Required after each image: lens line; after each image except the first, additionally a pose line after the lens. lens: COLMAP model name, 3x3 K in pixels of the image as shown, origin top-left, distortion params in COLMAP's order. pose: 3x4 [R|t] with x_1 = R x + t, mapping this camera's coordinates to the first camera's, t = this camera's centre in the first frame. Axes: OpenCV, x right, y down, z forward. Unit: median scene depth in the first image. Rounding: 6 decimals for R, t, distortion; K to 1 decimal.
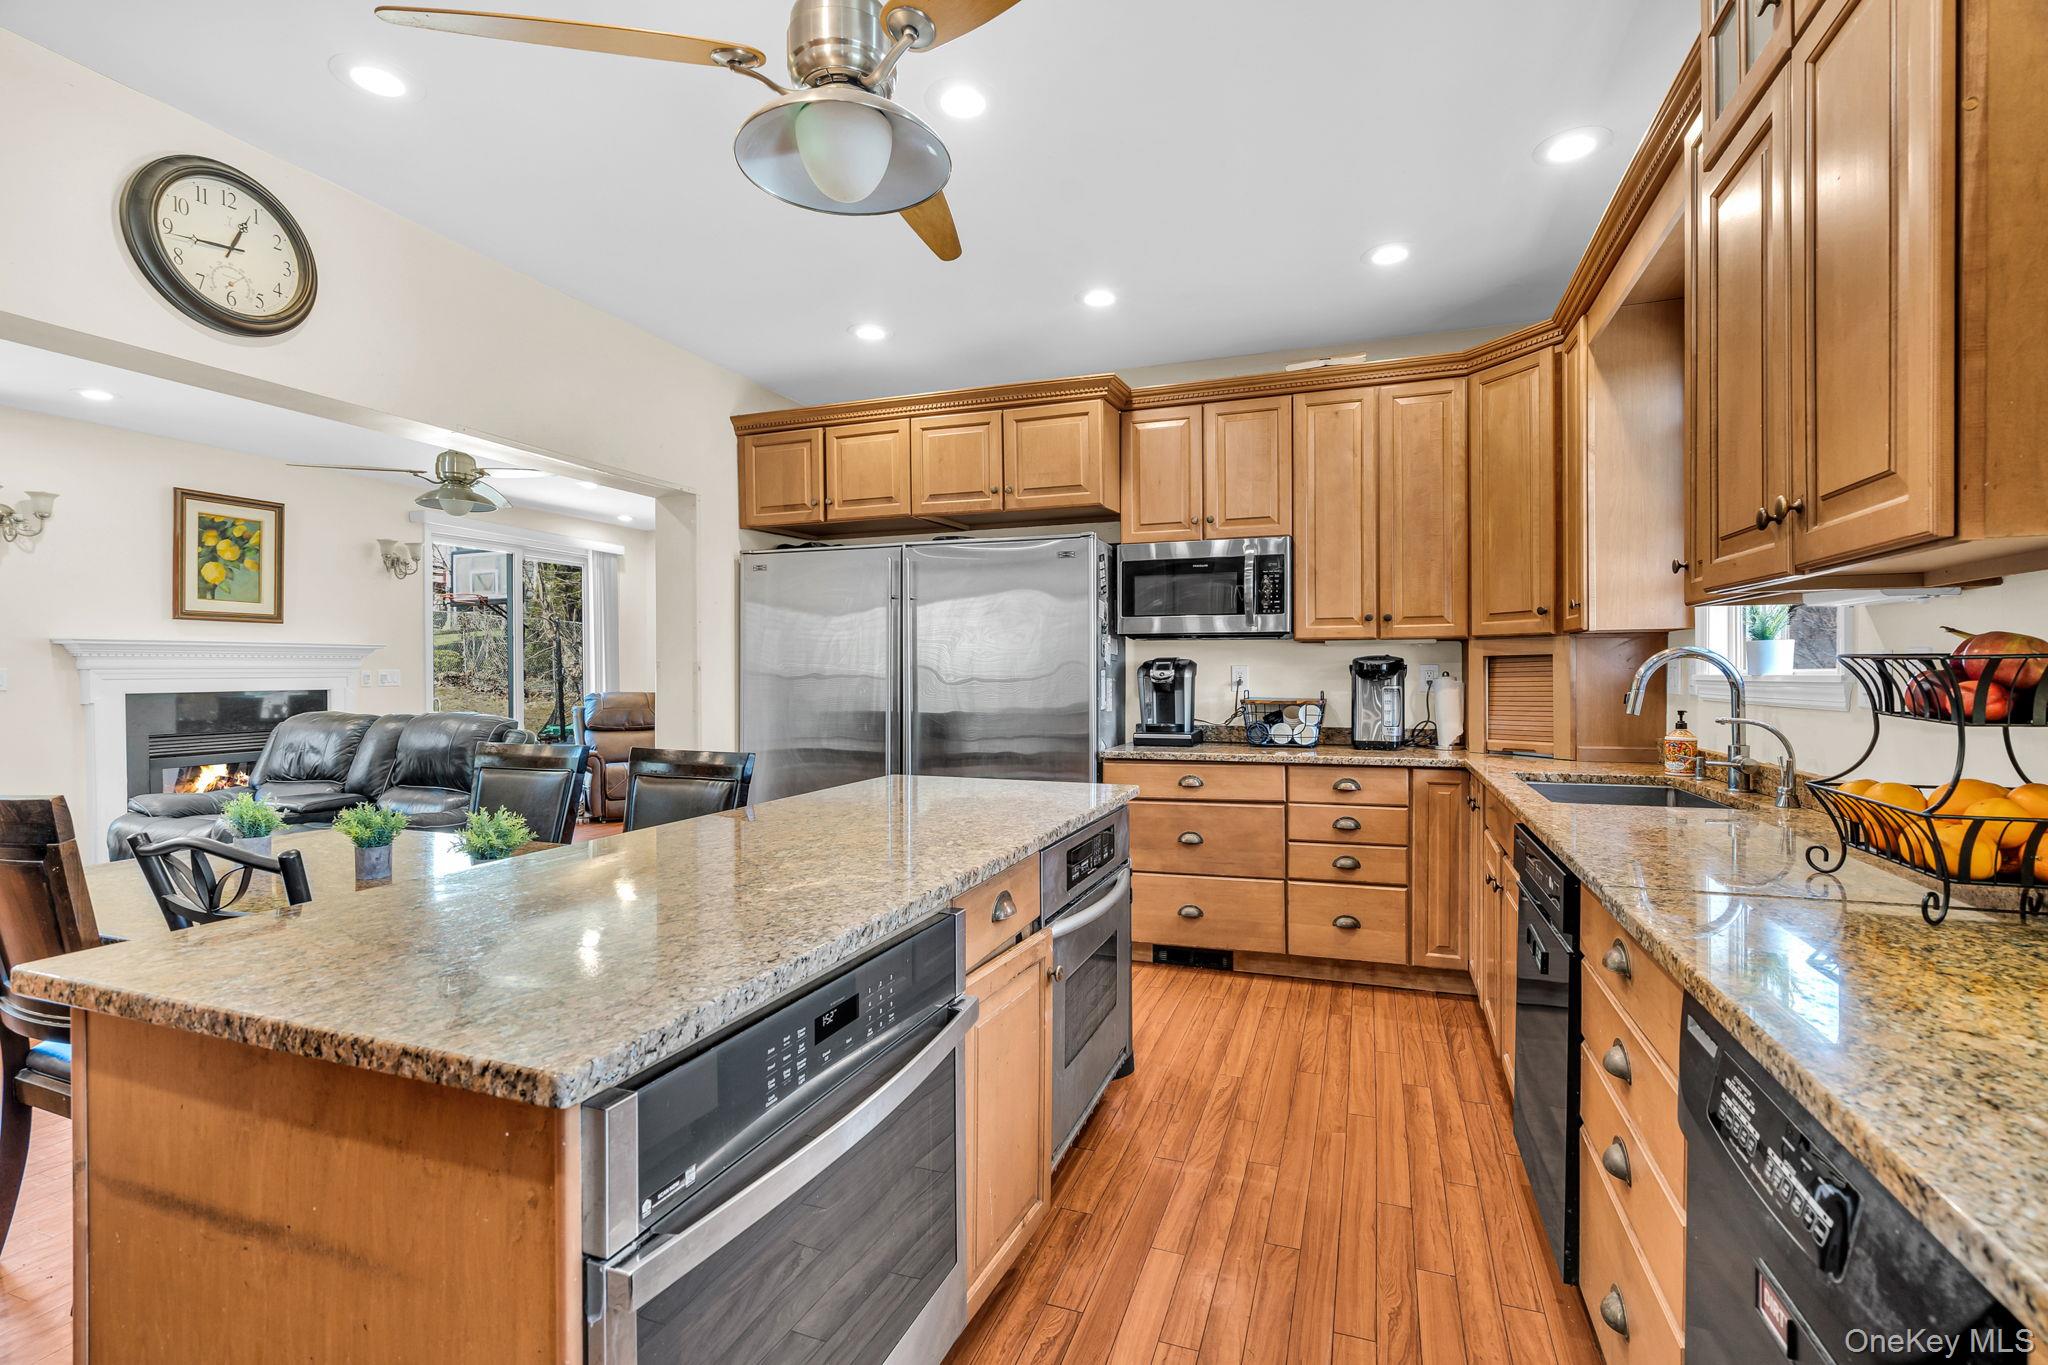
lens RADIAL K [[930.9, 0, 1021.2], [0, 930.9, 680.5], [0, 0, 1]] dist [0.000765, 0.000603]
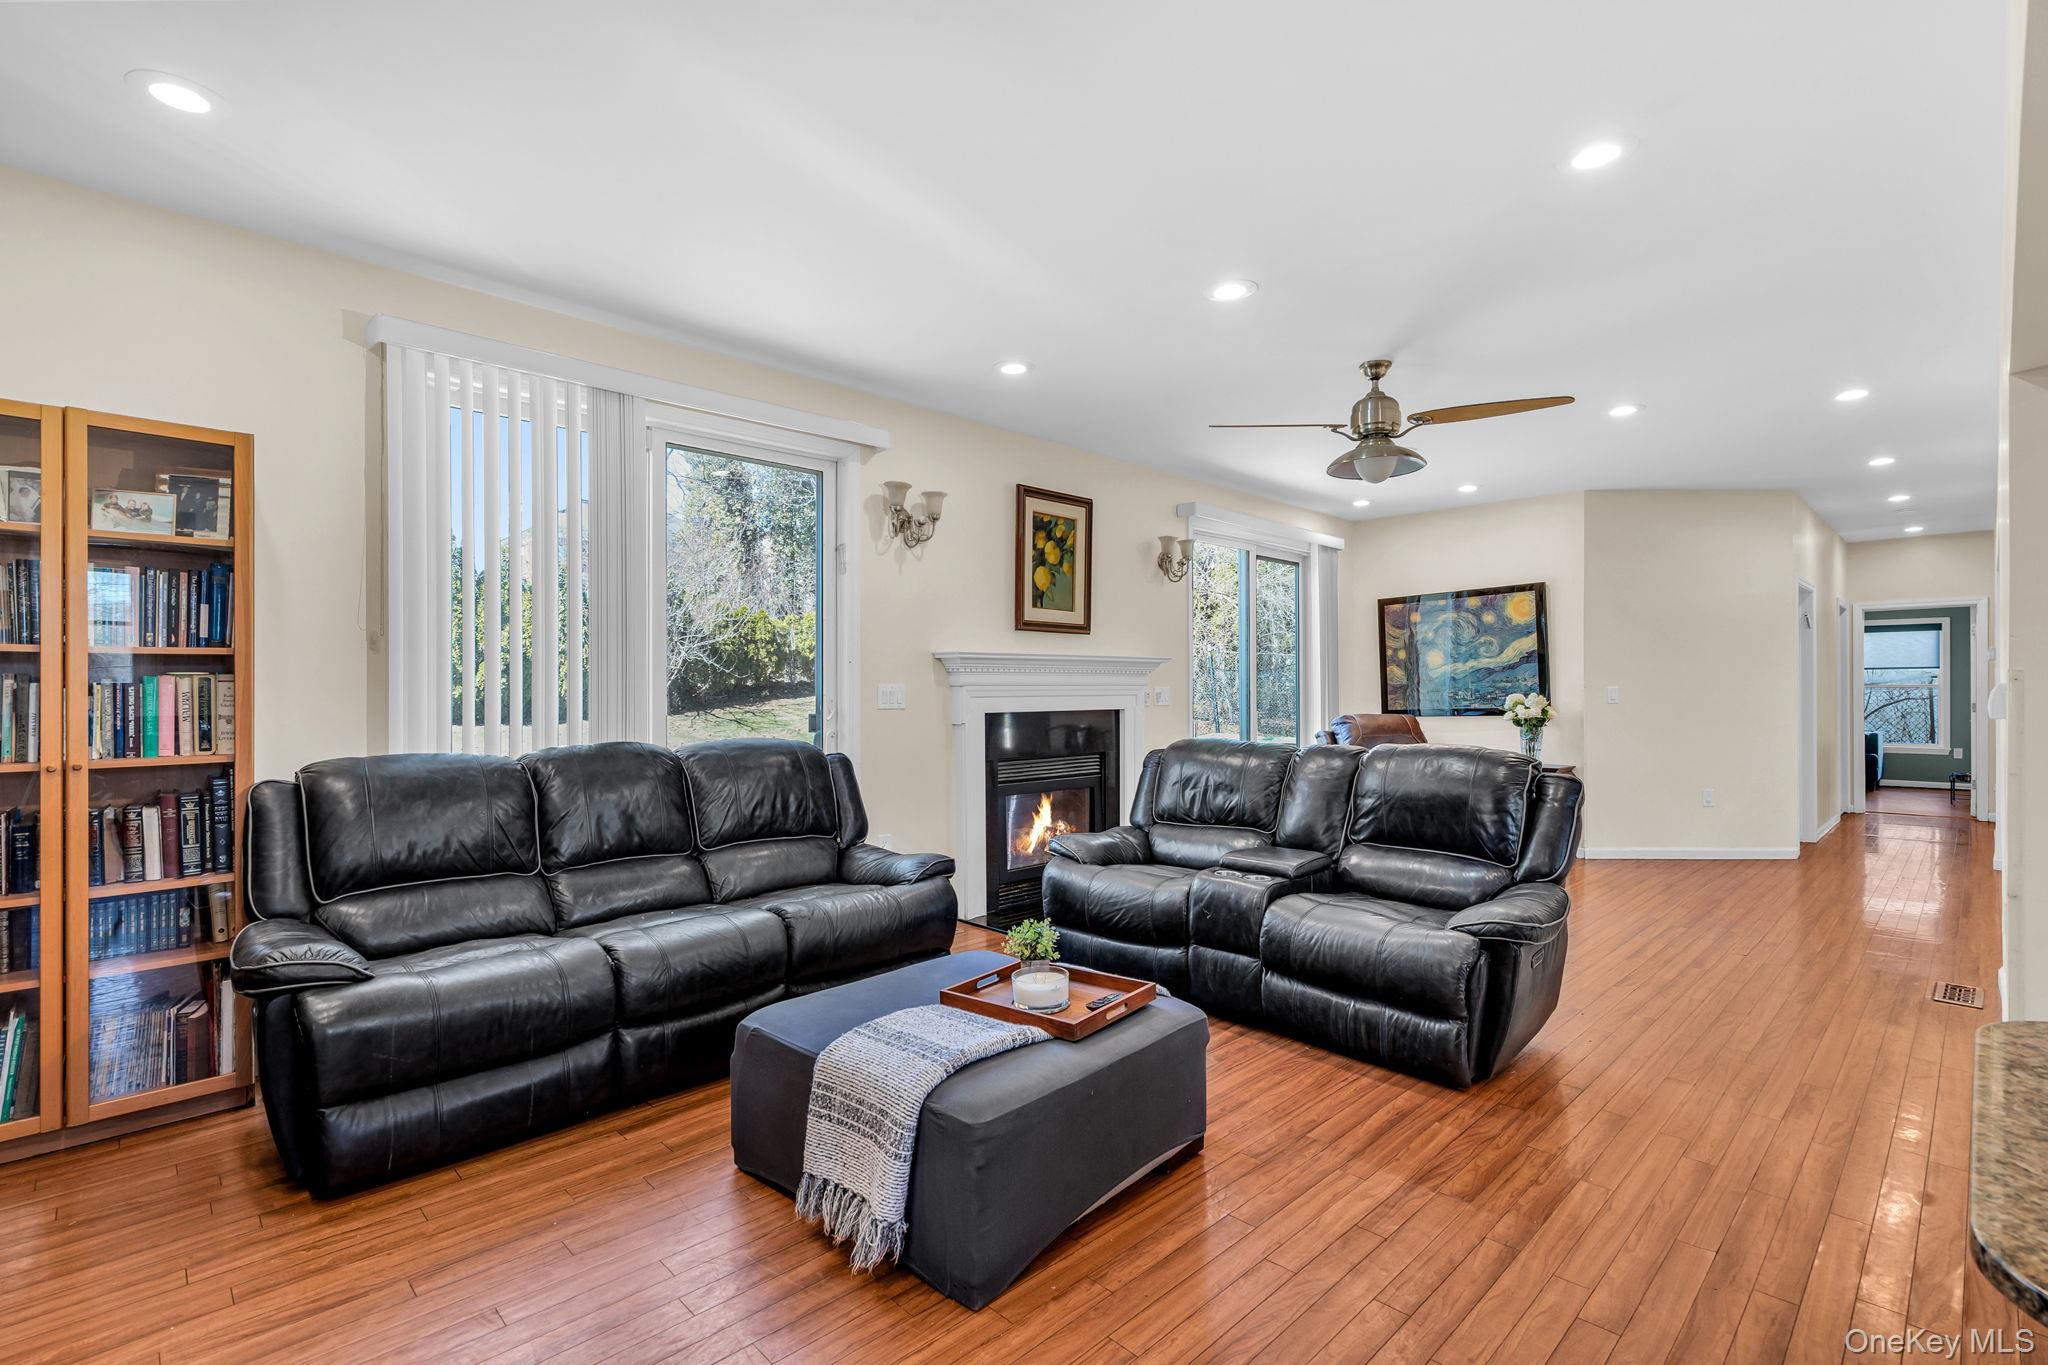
lens RADIAL K [[930.9, 0, 1024.2], [0, 930.9, 691.1], [0, 0, 1]] dist [0.000765, 0.000603]
pose [[0.903622, -0.001812, -0.428327, -0.503914], [-0.002057, 0.999961, -0.008570, 0.000258], [0.428326, 0.008625, 0.903583, 0.187347]]
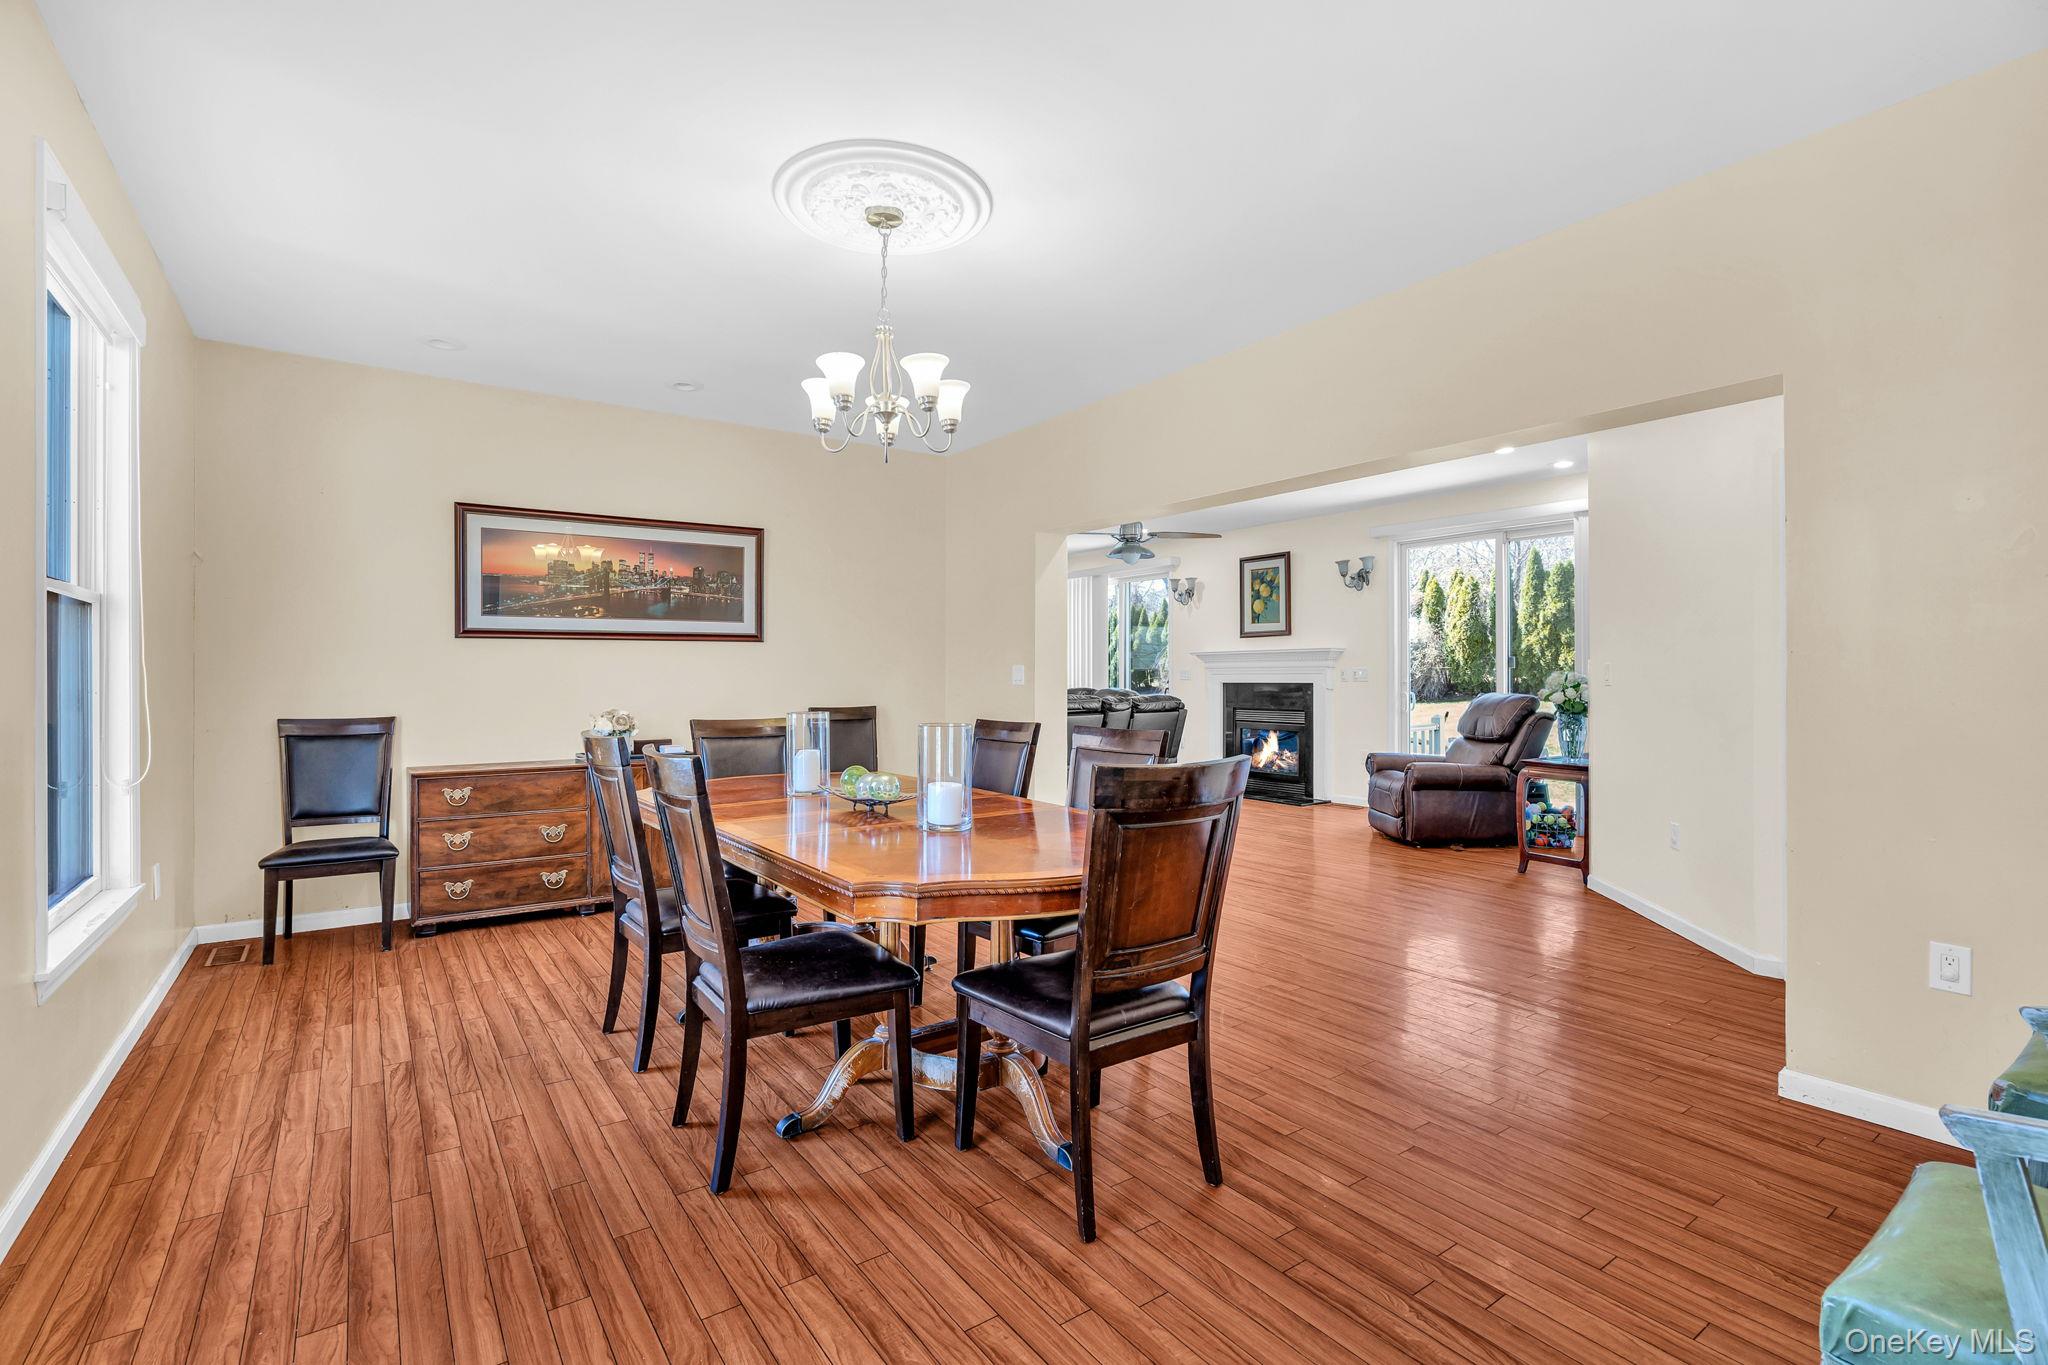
lens RADIAL K [[930.9, 0, 1029.3], [0, 930.9, 672.2], [0, 0, 1]] dist [0.000765, 0.000603]
pose [[-0.552919, 0.002338, -0.833232, 0.652951], [-0.004220, 0.999975, 0.005606, -0.012554], [0.833224, 0.006615, -0.552896, 1.557187]]
